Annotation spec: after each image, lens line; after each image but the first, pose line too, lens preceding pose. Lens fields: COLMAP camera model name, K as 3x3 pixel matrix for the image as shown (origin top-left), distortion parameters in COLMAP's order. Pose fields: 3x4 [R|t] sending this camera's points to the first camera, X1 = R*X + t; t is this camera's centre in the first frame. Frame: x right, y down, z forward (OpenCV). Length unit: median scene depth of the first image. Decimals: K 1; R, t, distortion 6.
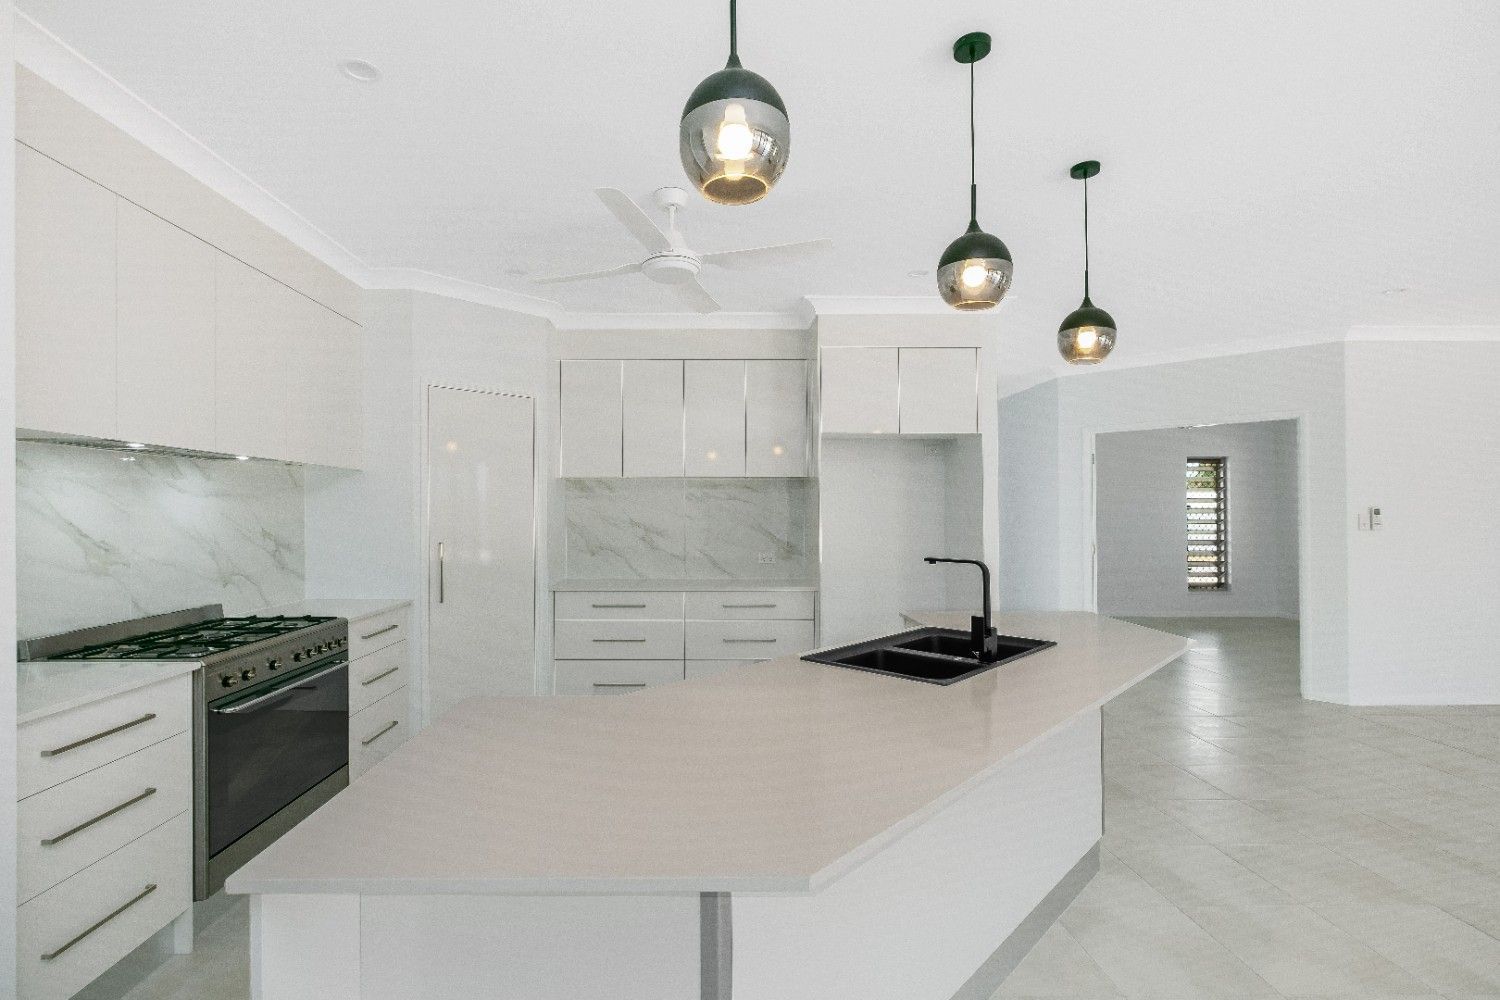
lens RADIAL K [[700.2, 0, 753.7], [0, 700.2, 520.3], [0, 0, 1]] dist [0.023302, 0.000269]
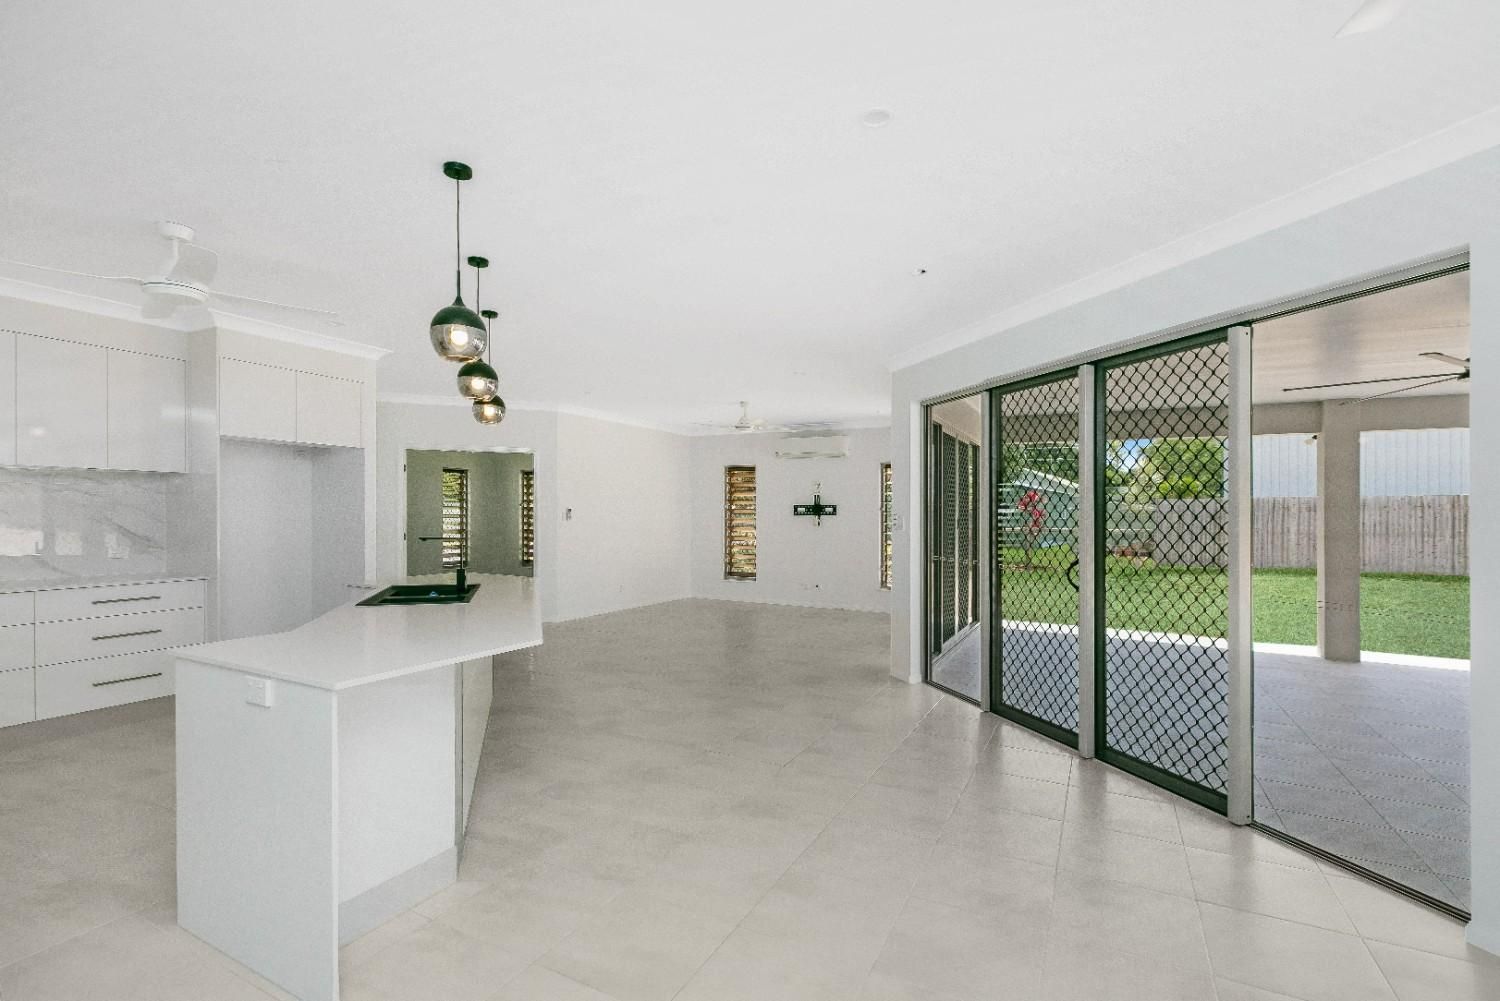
lens RADIAL K [[700.2, 0, 753.7], [0, 700.2, 520.8], [0, 0, 1]] dist [0.023302, 0.000269]
pose [[0.476448, -0.005606, 0.879185, -0.498523], [-0.000789, 0.999977, 0.006804, 0.002253], [-0.879202, -0.003936, 0.476432, -0.269431]]
